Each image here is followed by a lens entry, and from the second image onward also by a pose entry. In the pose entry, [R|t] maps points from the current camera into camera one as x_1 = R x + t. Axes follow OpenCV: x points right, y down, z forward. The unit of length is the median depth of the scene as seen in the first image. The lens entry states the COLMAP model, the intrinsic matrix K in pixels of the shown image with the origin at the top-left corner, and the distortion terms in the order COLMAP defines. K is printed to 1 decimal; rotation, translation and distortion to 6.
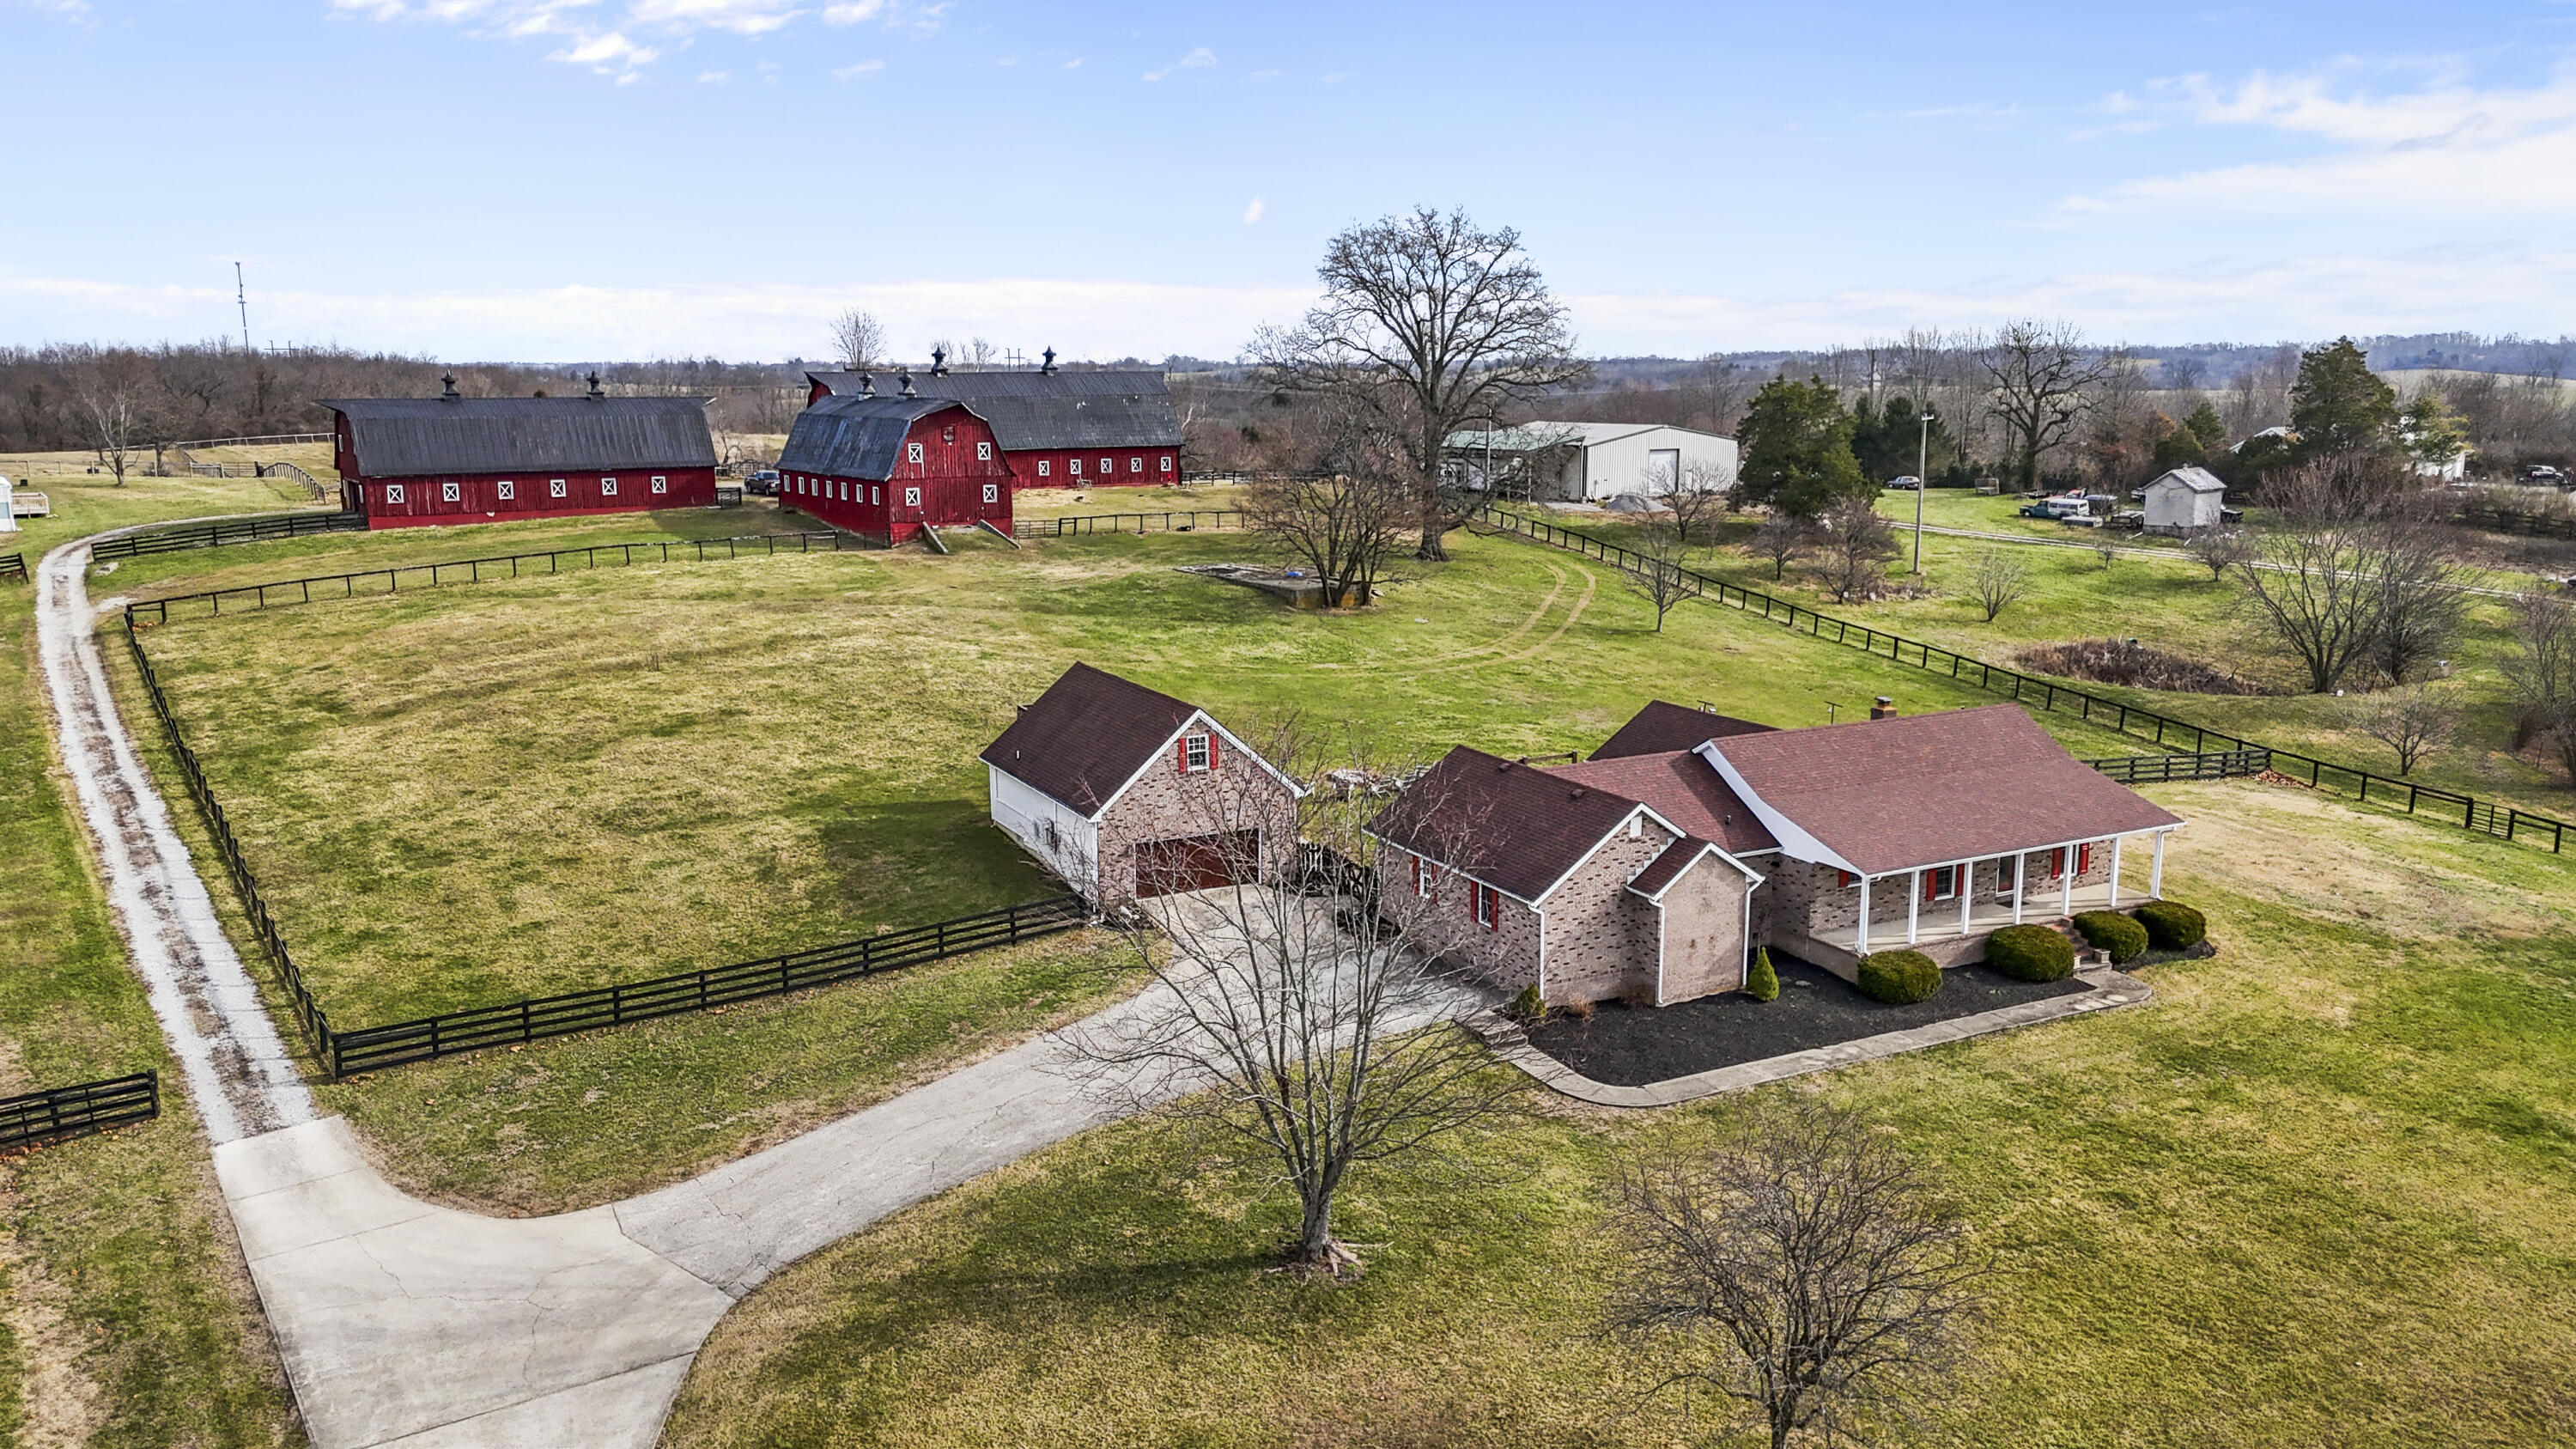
lens RADIAL K [[1913.7, 0, 1283.0], [0, 1913.7, 716.8], [0, 0, 1]] dist [0.067224, -0.055598]
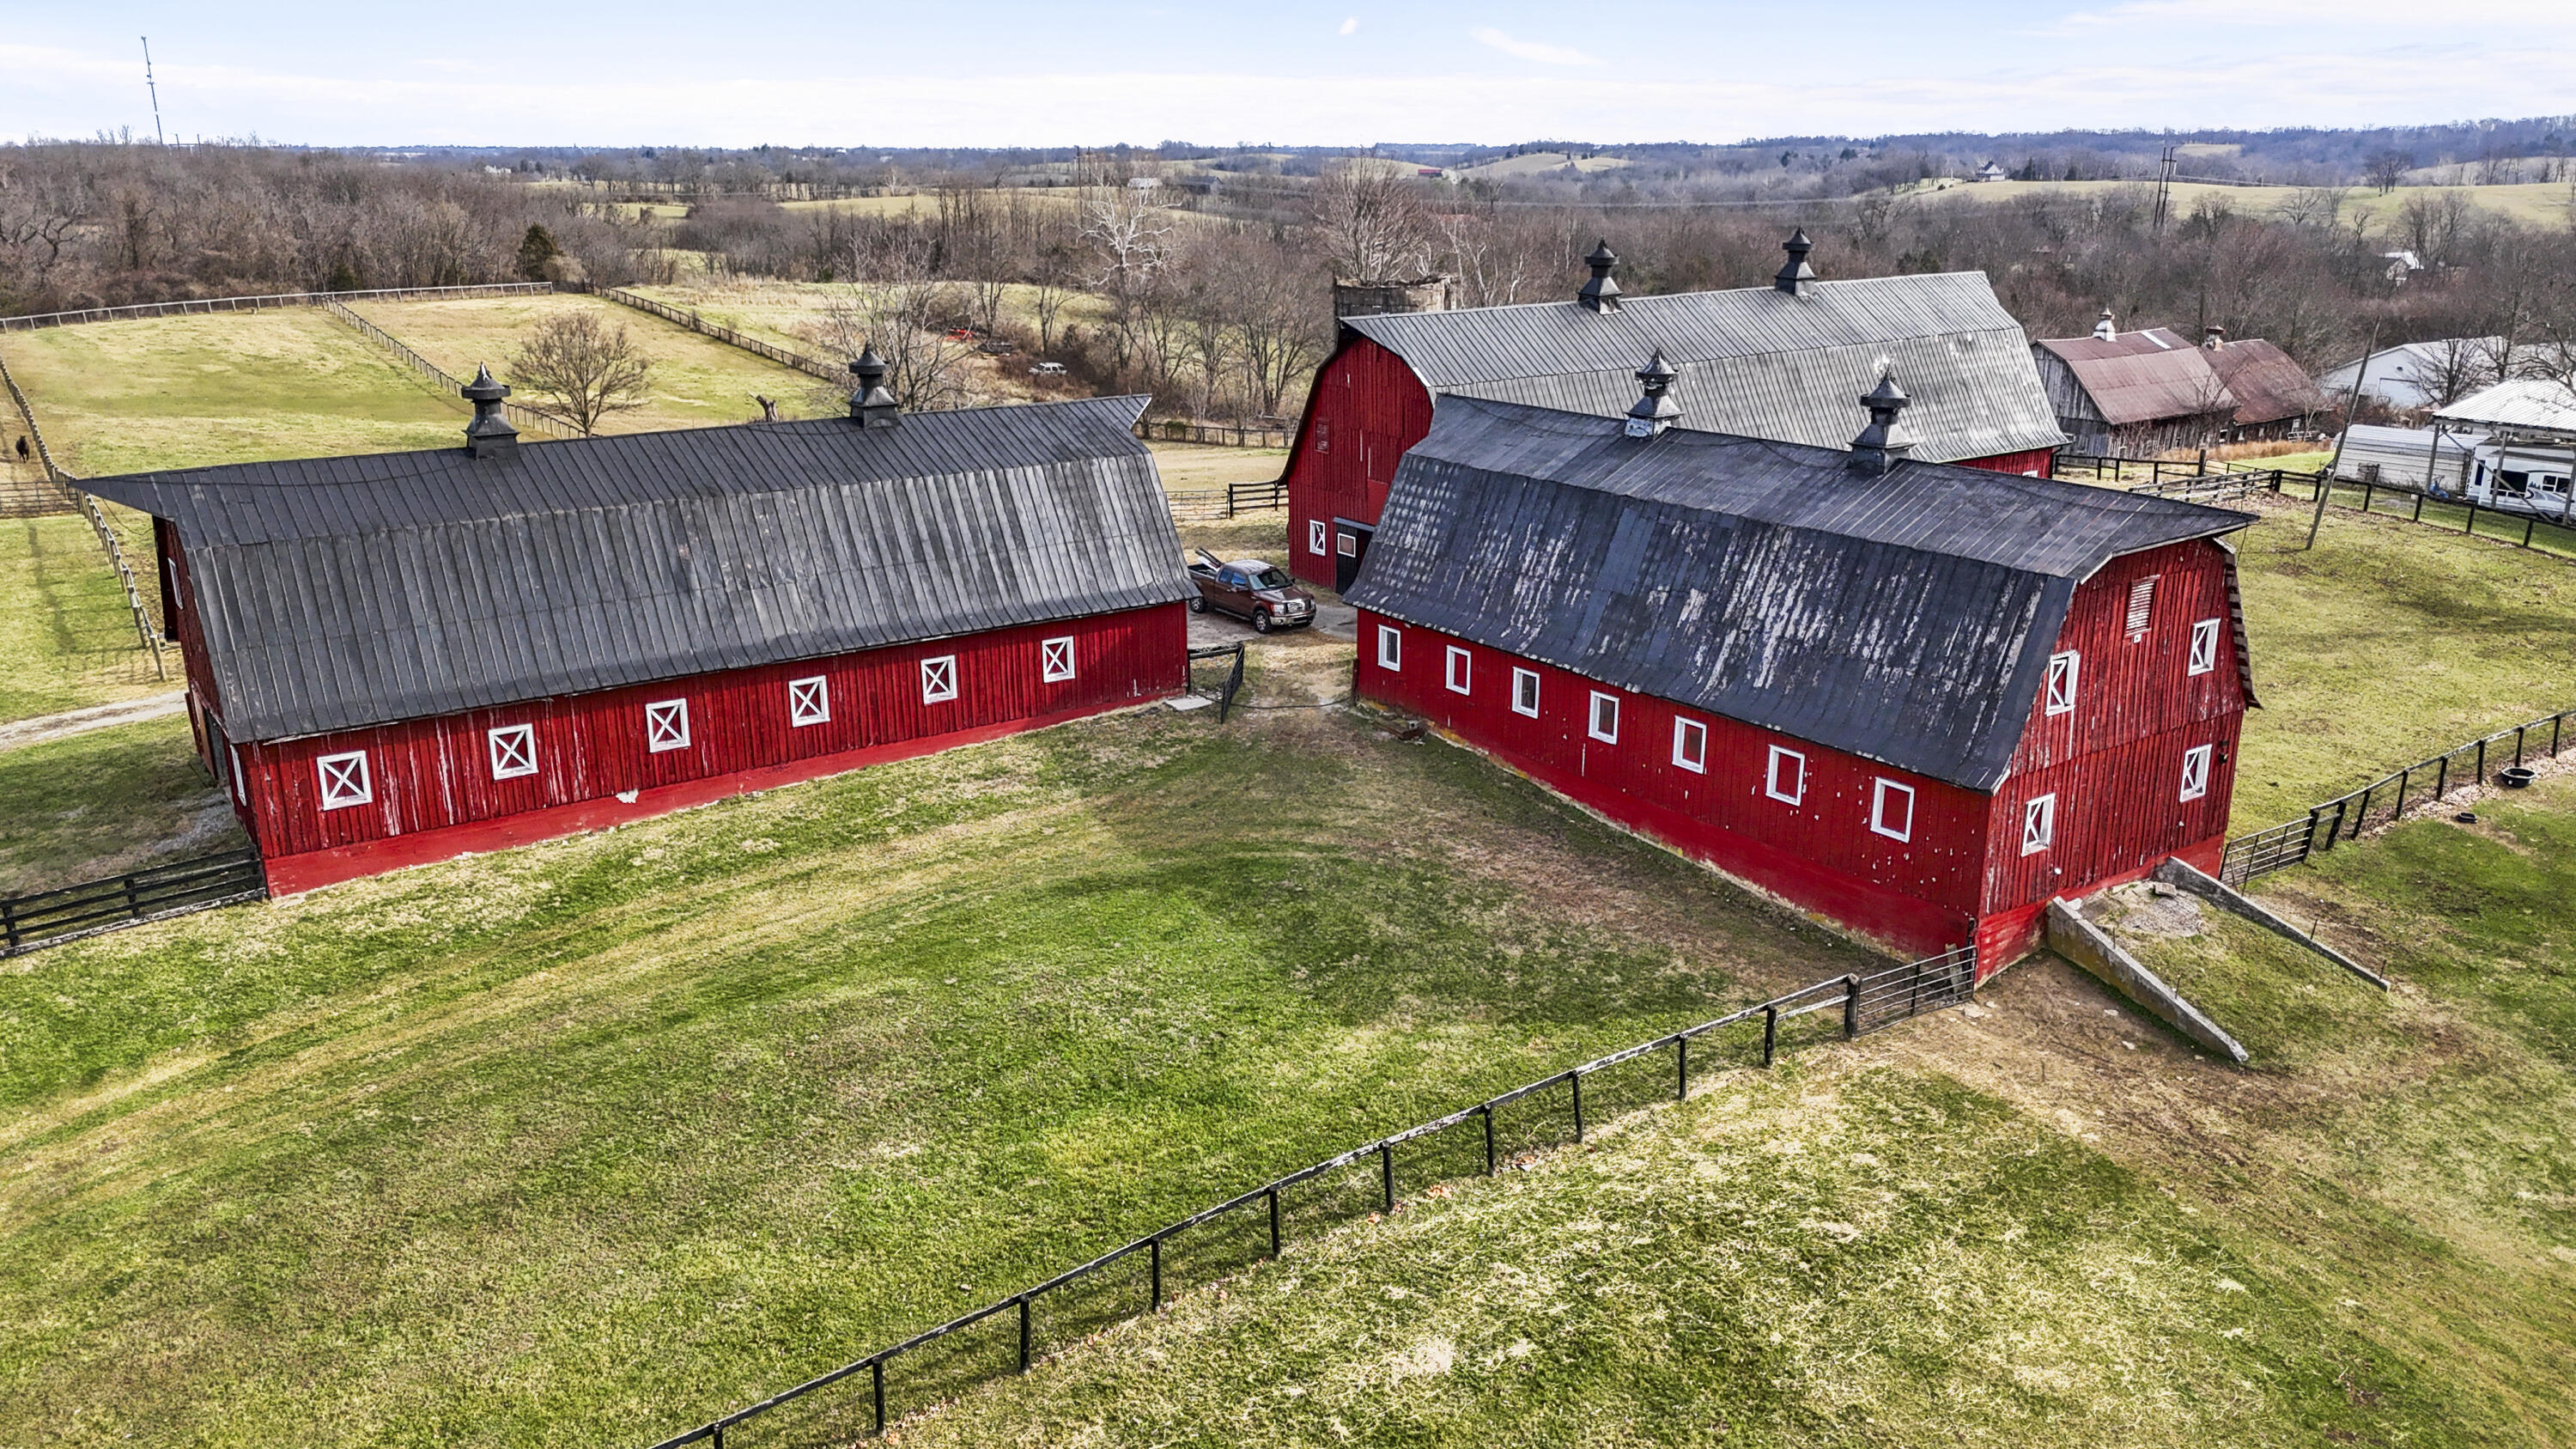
lens RADIAL K [[1913.7, 0, 1282.6], [0, 1913.7, 731.0], [0, 0, 1]] dist [0.067224, -0.055598]
pose [[0.999861, -0.007254, 0.015043, -0.291830], [0.005503, 0.993542, 0.113331, -0.151408], [-0.015768, -0.113232, 0.993443, 0.644029]]
